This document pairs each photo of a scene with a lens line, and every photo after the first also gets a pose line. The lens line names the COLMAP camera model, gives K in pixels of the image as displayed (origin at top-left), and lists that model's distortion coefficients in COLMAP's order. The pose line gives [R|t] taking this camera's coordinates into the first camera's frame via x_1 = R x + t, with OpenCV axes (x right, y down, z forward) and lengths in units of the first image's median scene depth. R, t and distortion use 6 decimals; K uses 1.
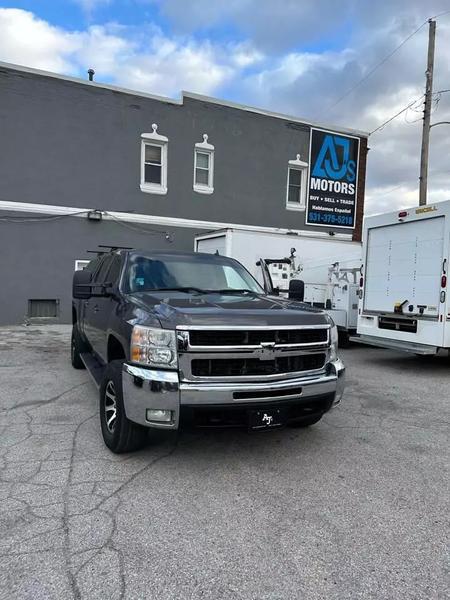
lens RADIAL K [[417.7, 0, 229.5], [0, 417.7, 300.0], [0, 0, 1]] dist [0.055963, -0.070057]
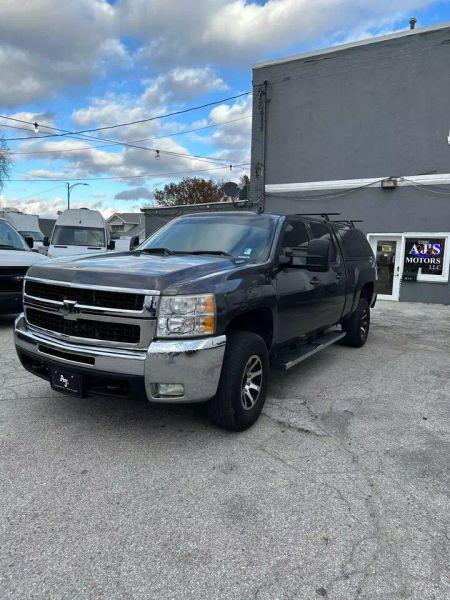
lens RADIAL K [[417.7, 0, 230.9], [0, 417.7, 300.5], [0, 0, 1]] dist [0.055963, -0.070057]
pose [[0.561383, 0.088500, -0.822810, 0.450446], [-0.049703, 0.996076, 0.073224, 0.006639], [0.826062, -0.000210, 0.563579, 0.328137]]
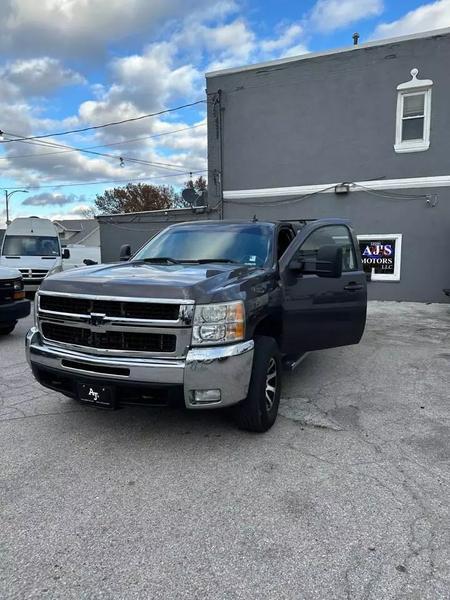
lens RADIAL K [[417.7, 0, 224.7], [0, 417.7, 298.7], [0, 0, 1]] dist [0.055963, -0.070057]
pose [[0.656512, 0.051690, -0.752542, 0.414958], [-0.016287, 0.998388, 0.054369, 0.006047], [0.754140, -0.023437, 0.656296, 0.257198]]
